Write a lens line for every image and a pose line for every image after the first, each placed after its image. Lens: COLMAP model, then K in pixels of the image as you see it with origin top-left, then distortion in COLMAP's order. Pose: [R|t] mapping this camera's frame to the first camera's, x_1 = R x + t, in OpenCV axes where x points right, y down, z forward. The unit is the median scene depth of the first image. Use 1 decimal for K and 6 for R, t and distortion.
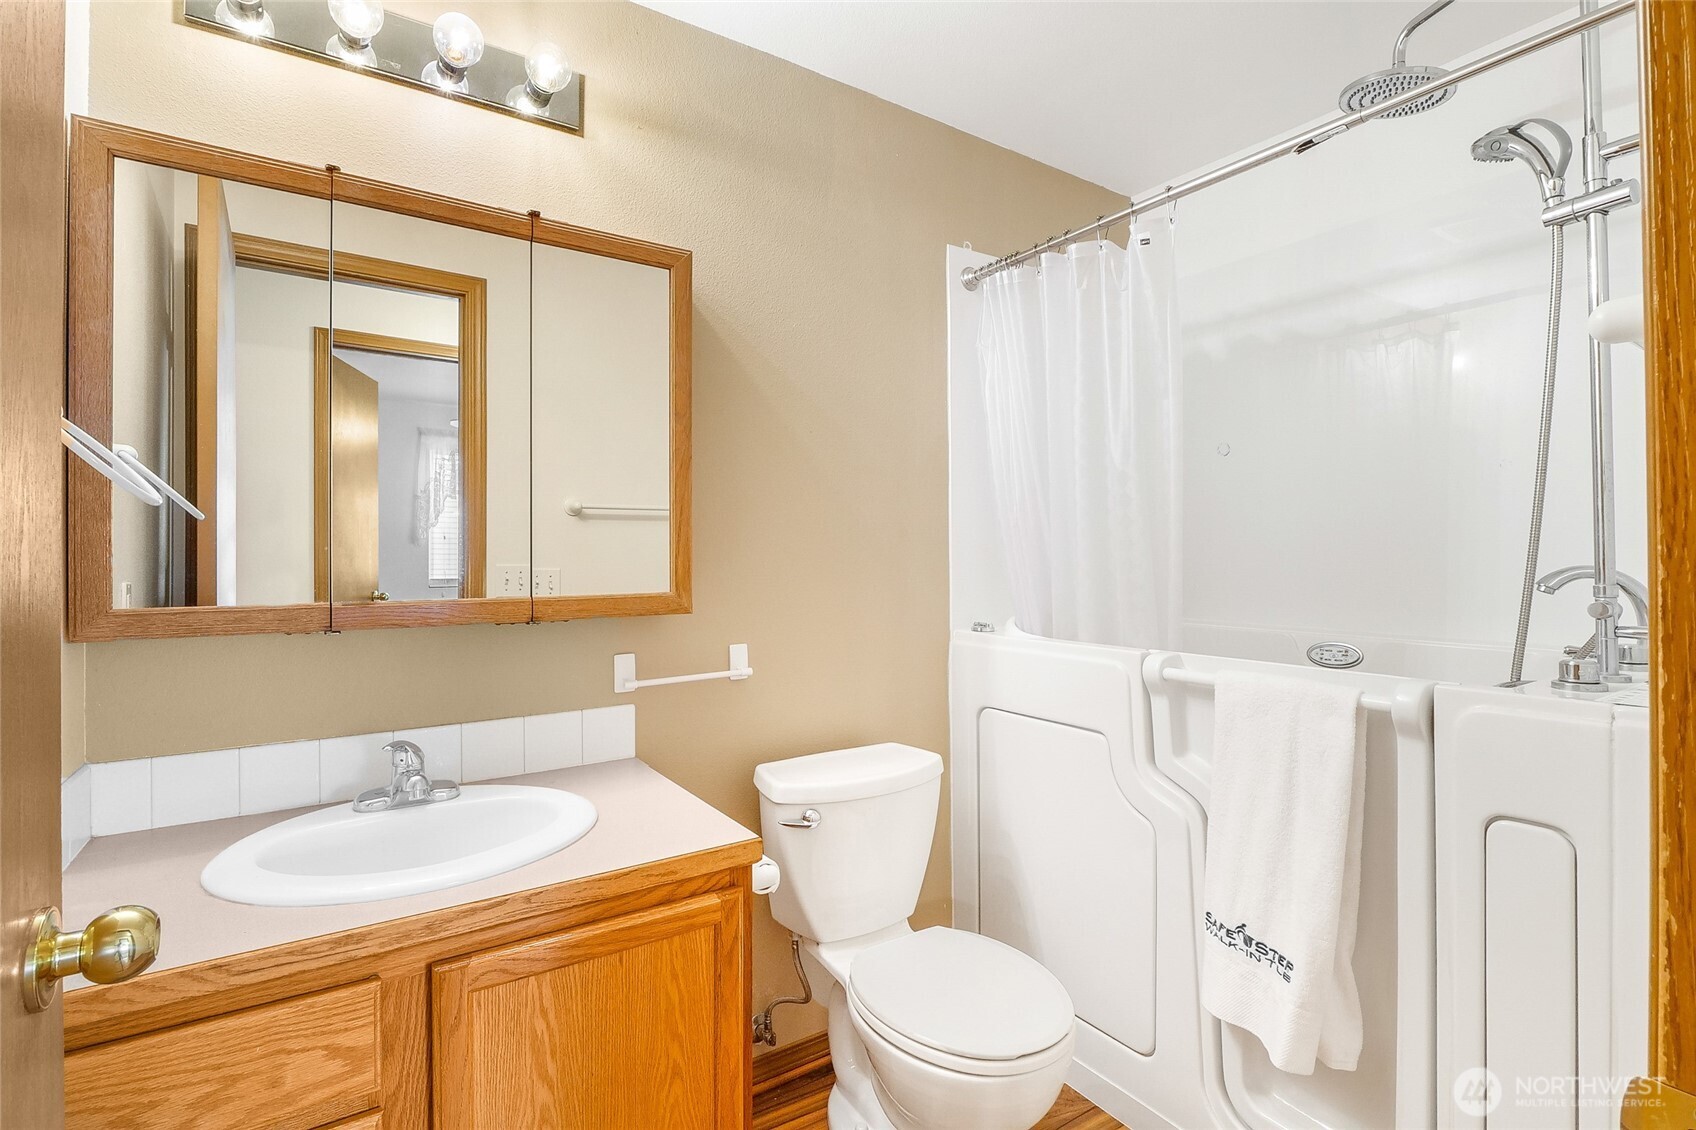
lens RADIAL K [[797.7, 0, 847.1], [0, 797.7, 547.7], [0, 0, 1]] dist [-0.012141, -0.000895]
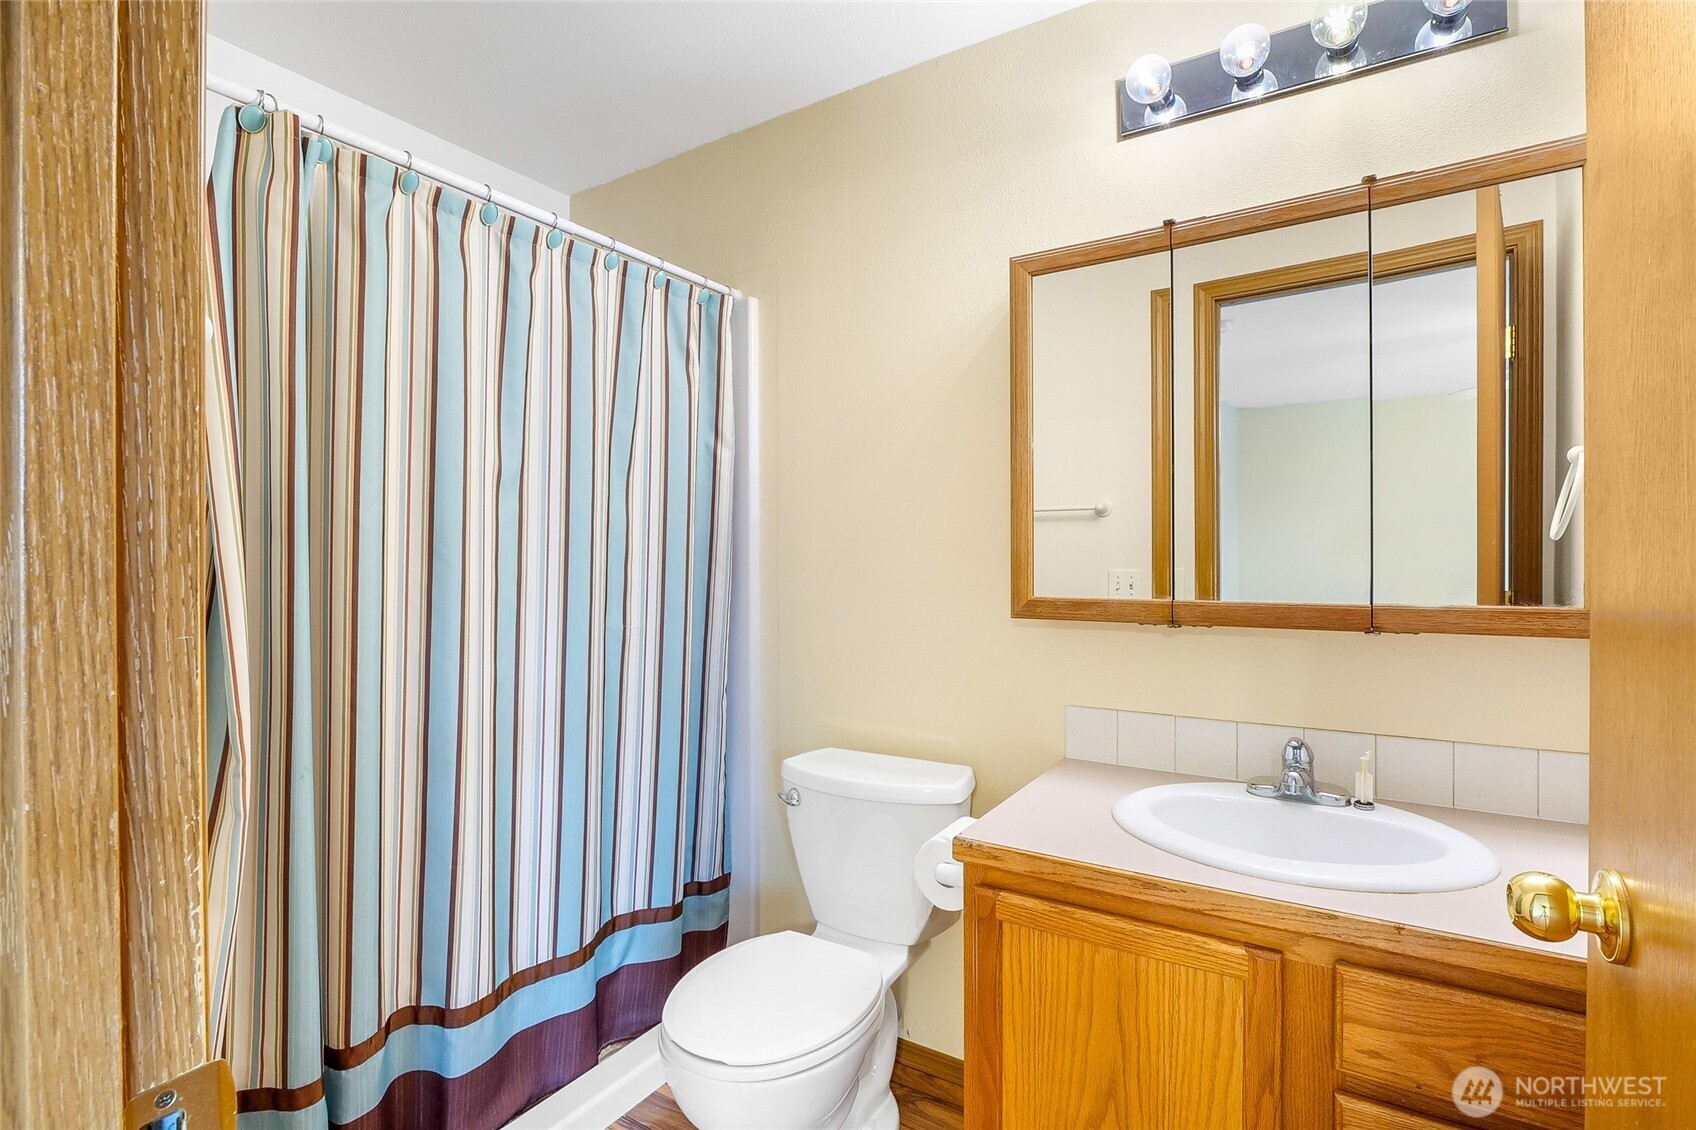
lens RADIAL K [[758.2, 0, 841.2], [0, 758.2, 568.3], [0, 0, 1]] dist [-0.003787, 0.000090]
pose [[0.422826, 0.007538, -0.906179, 0.102358], [0.013738, 0.999797, 0.014726, 0.000762], [0.906107, -0.018676, 0.422637, 0.066508]]
